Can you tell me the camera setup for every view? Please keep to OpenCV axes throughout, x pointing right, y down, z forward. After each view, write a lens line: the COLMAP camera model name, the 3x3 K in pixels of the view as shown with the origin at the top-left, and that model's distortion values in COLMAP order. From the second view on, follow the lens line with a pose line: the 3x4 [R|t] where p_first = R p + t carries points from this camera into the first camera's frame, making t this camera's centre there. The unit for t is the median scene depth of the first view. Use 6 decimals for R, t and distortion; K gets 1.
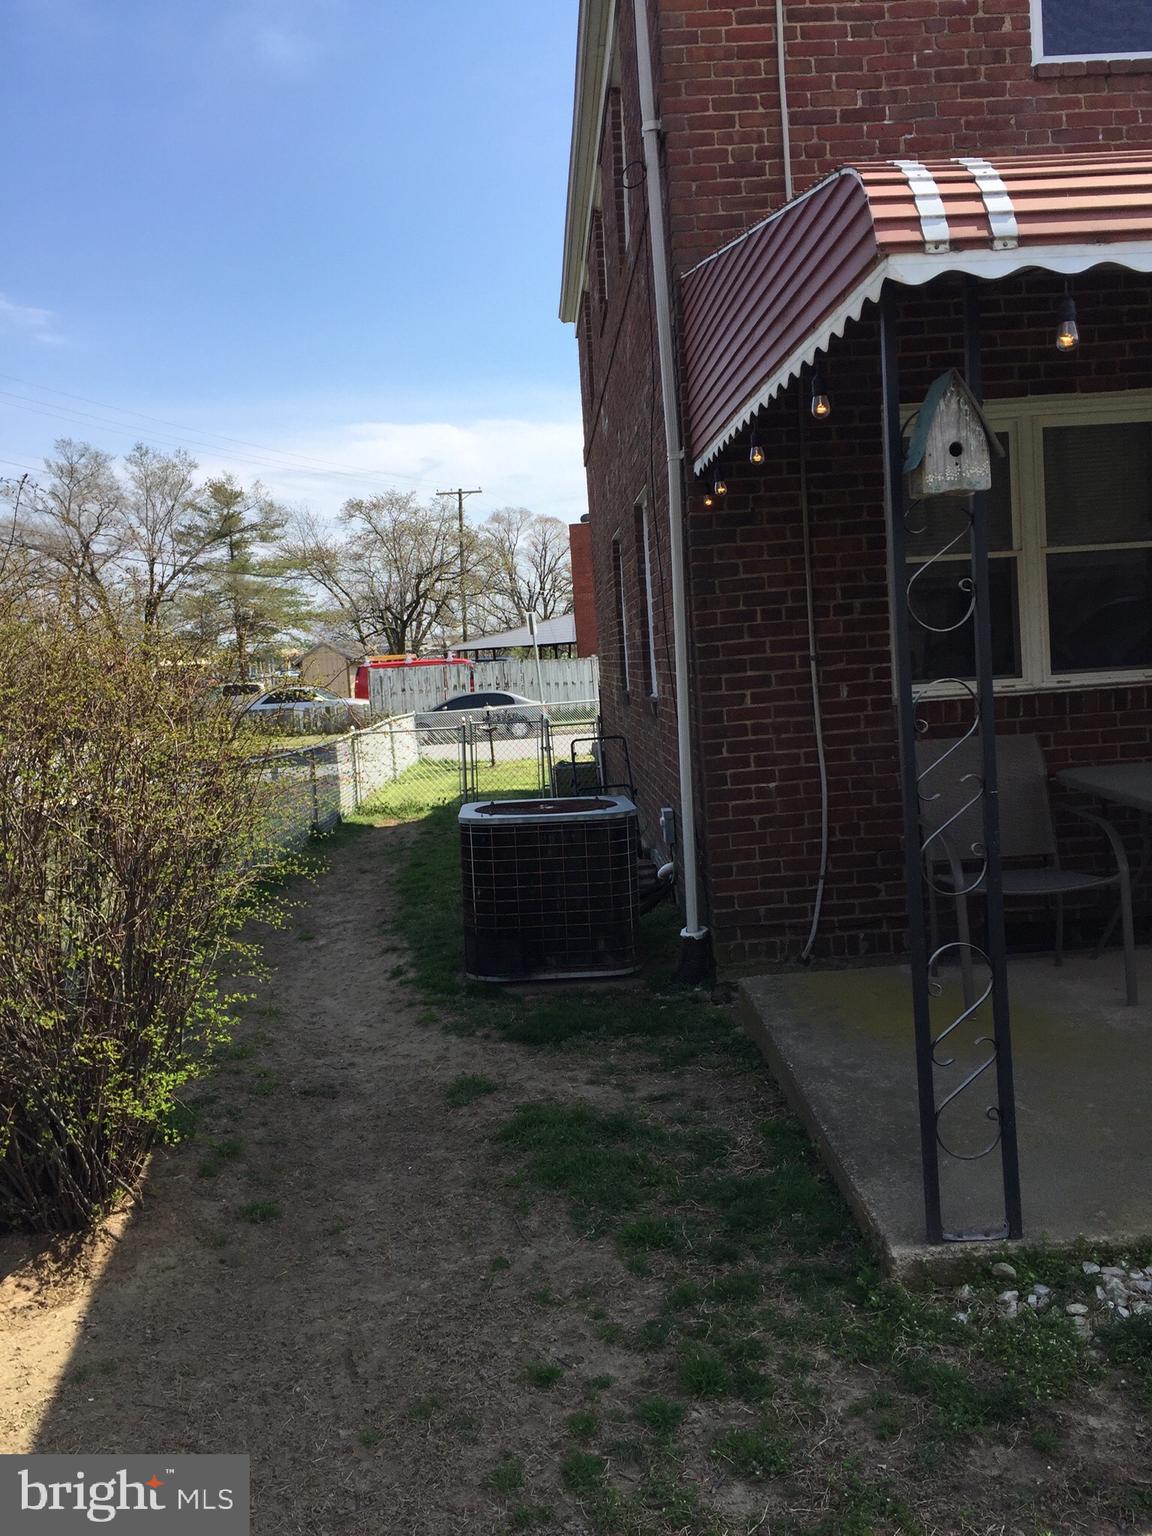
lens RADIAL K [[1324.2, 0, 596.9], [0, 1324.2, 736.3], [0, 0, 1]] dist [0.098646, -0.134995]
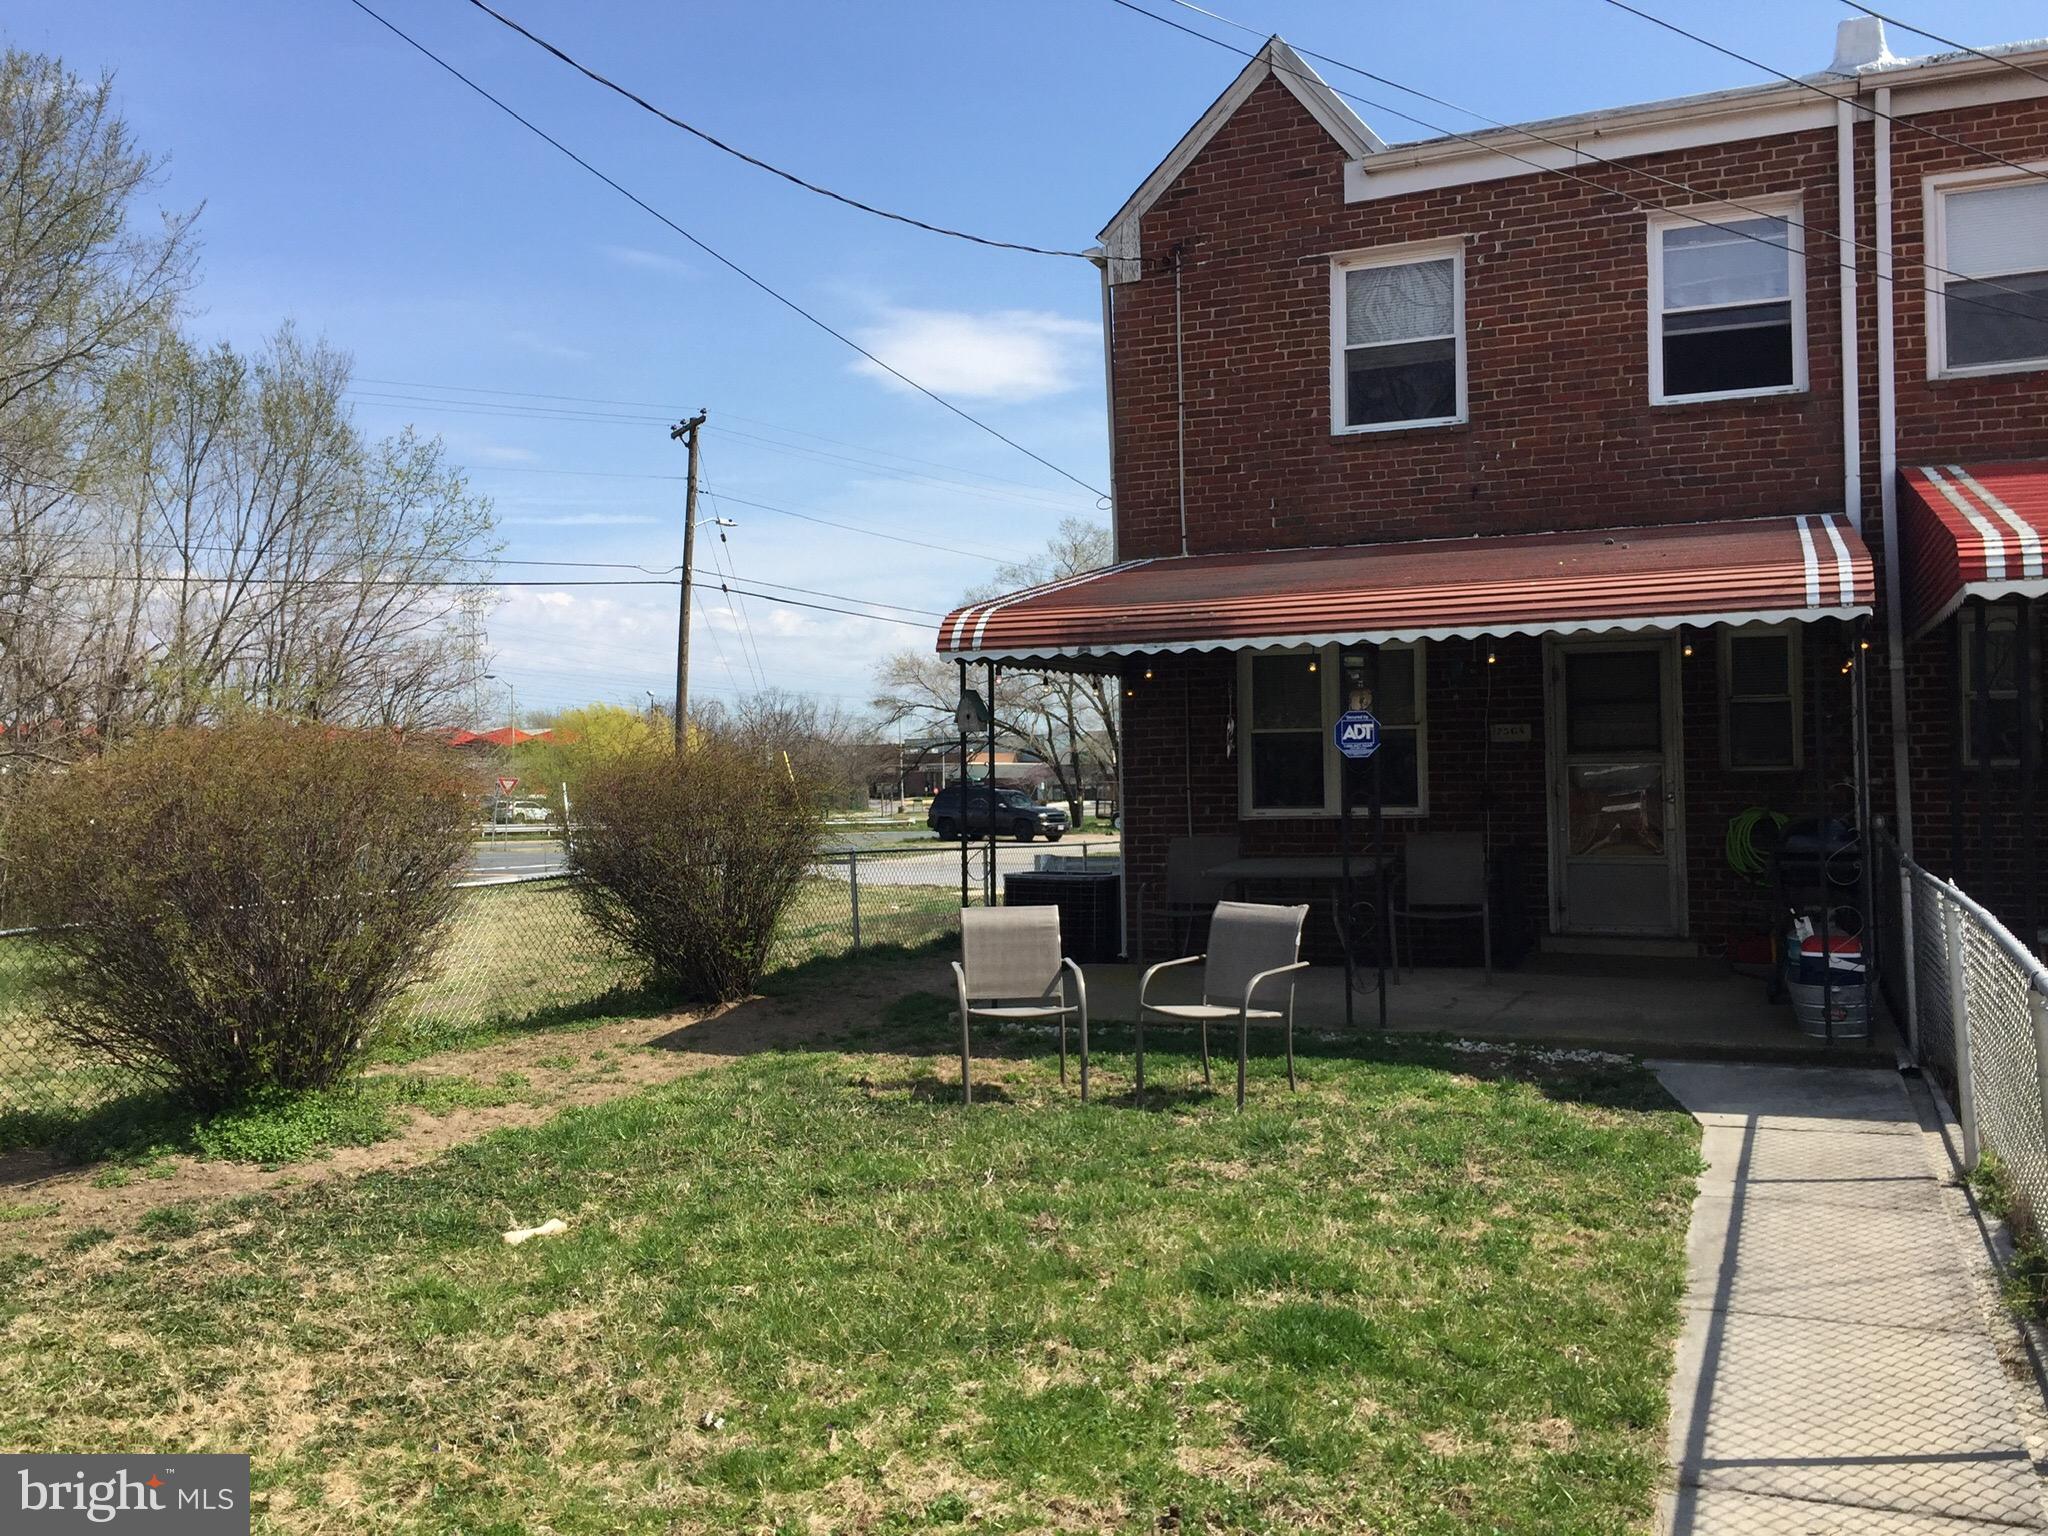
lens RADIAL K [[1686.9, 0, 1017.8], [0, 1686.9, 759.3], [0, 0, 1]] dist [0.070419, -0.086393]
pose [[0.910315, 0.042496, -0.411730, 0.807626], [-0.066708, 0.996775, -0.044609, 0.012002], [0.408506, 0.068074, 0.910214, -0.965595]]
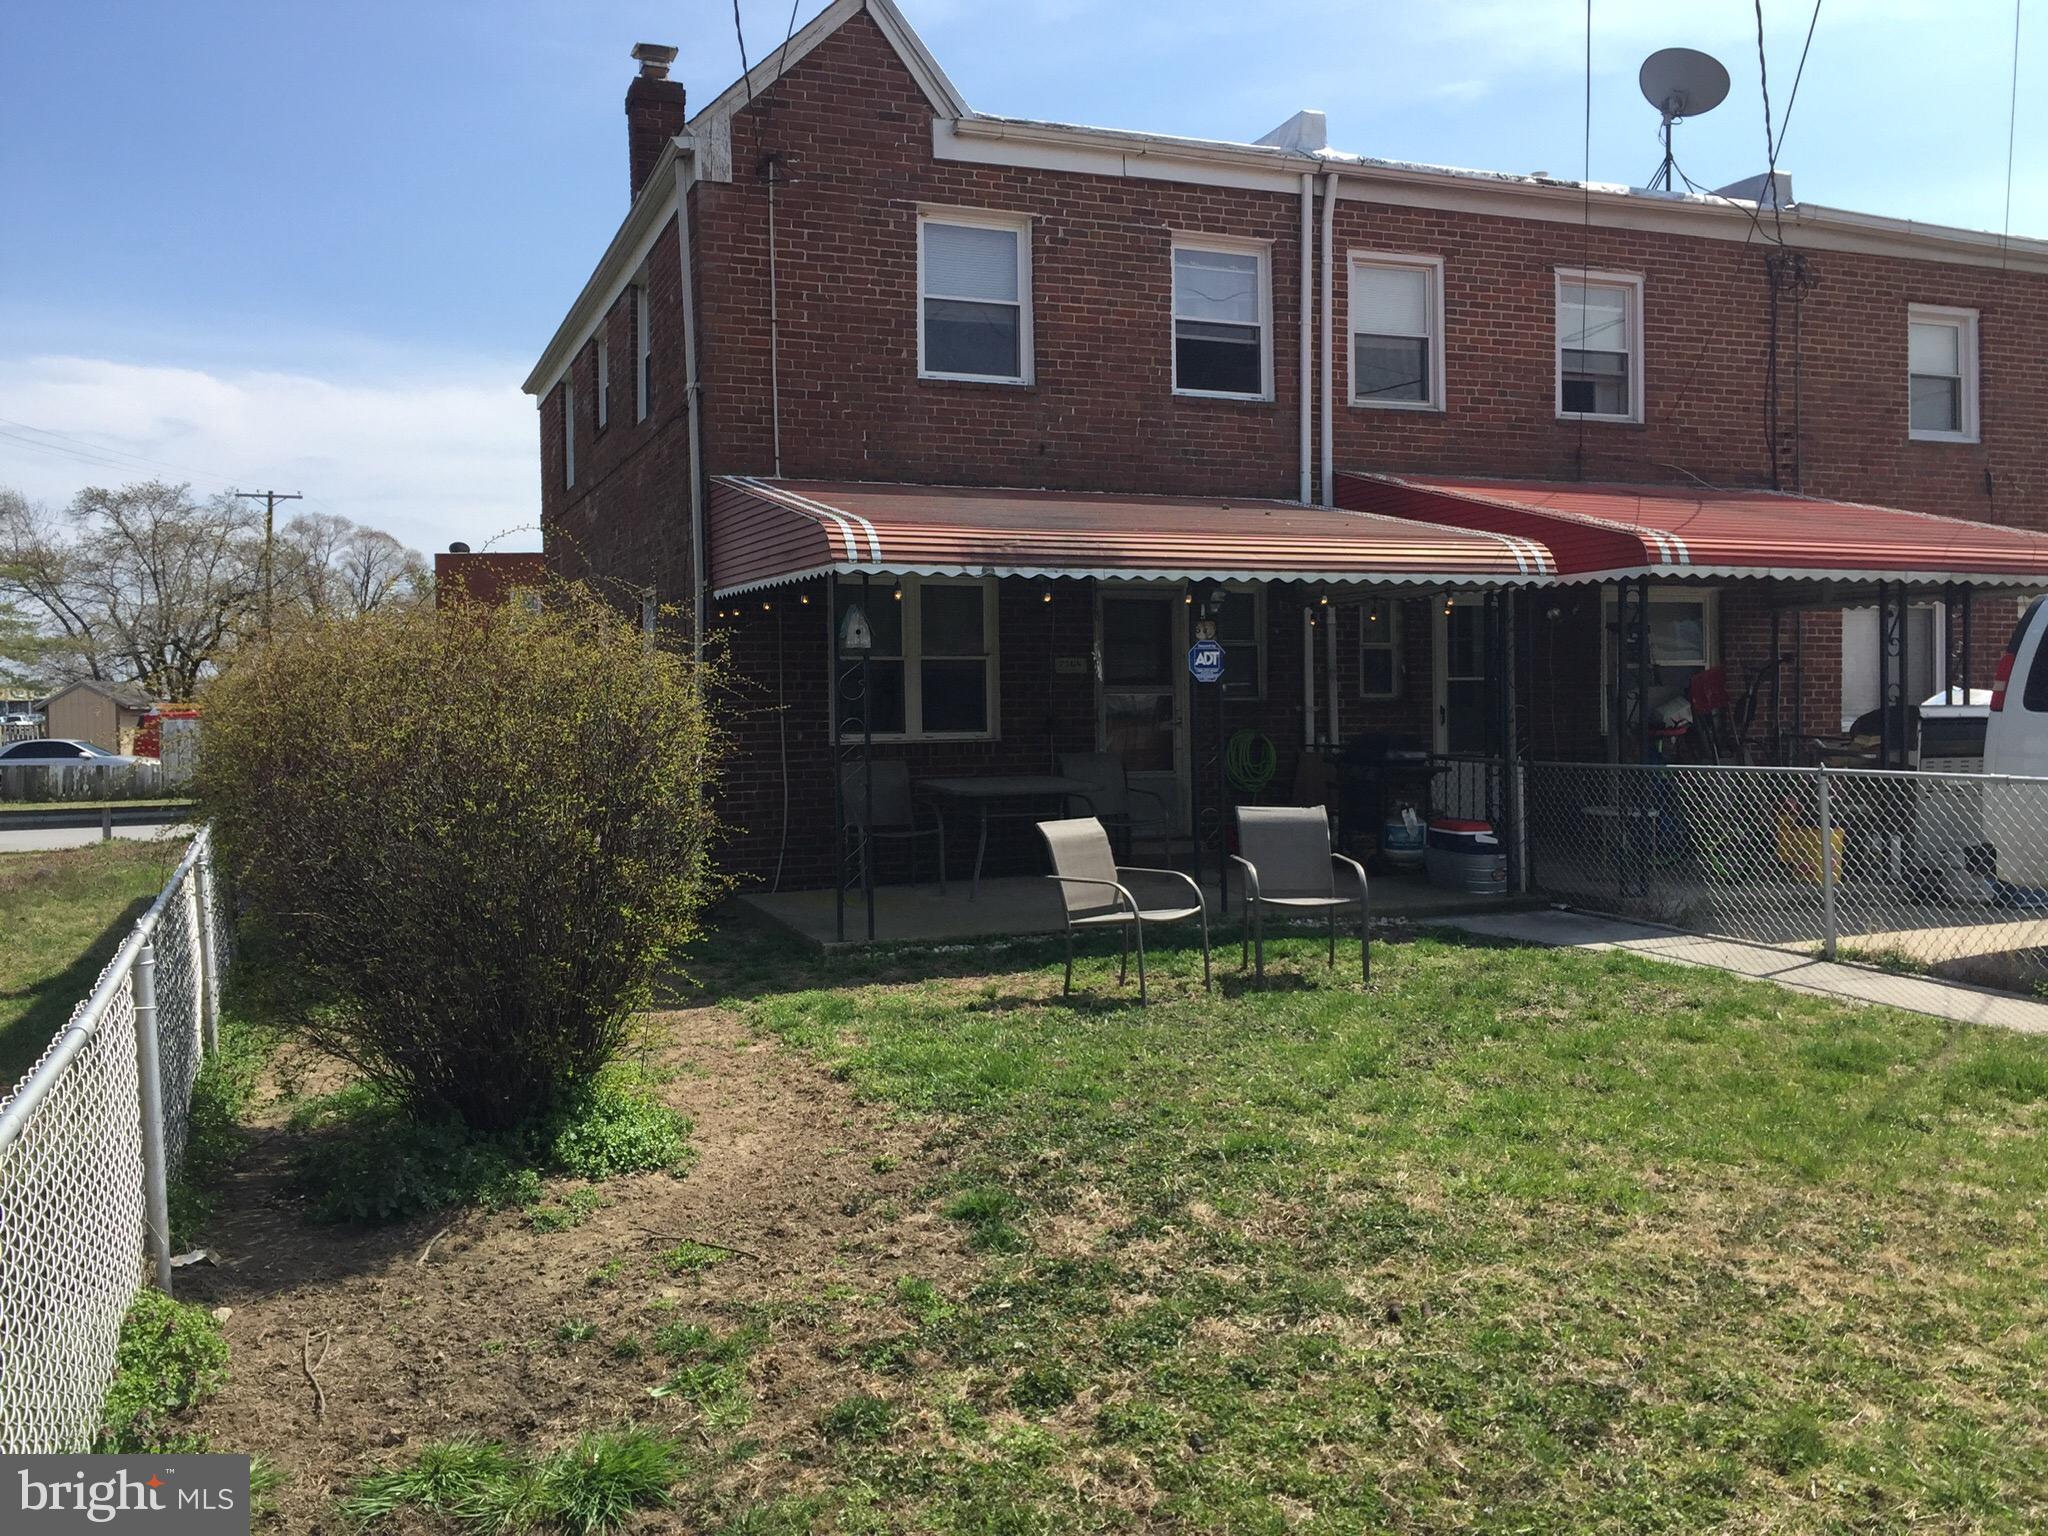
lens RADIAL K [[1683.9, 0, 1009.2], [0, 1683.9, 754.0], [0, 0, 1]] dist [0.076306, -0.095880]
pose [[0.945060, 0.042797, 0.324085, -0.236057], [-0.026961, 0.998220, -0.053201, 0.090037], [-0.325784, 0.041540, 0.944531, -1.014670]]
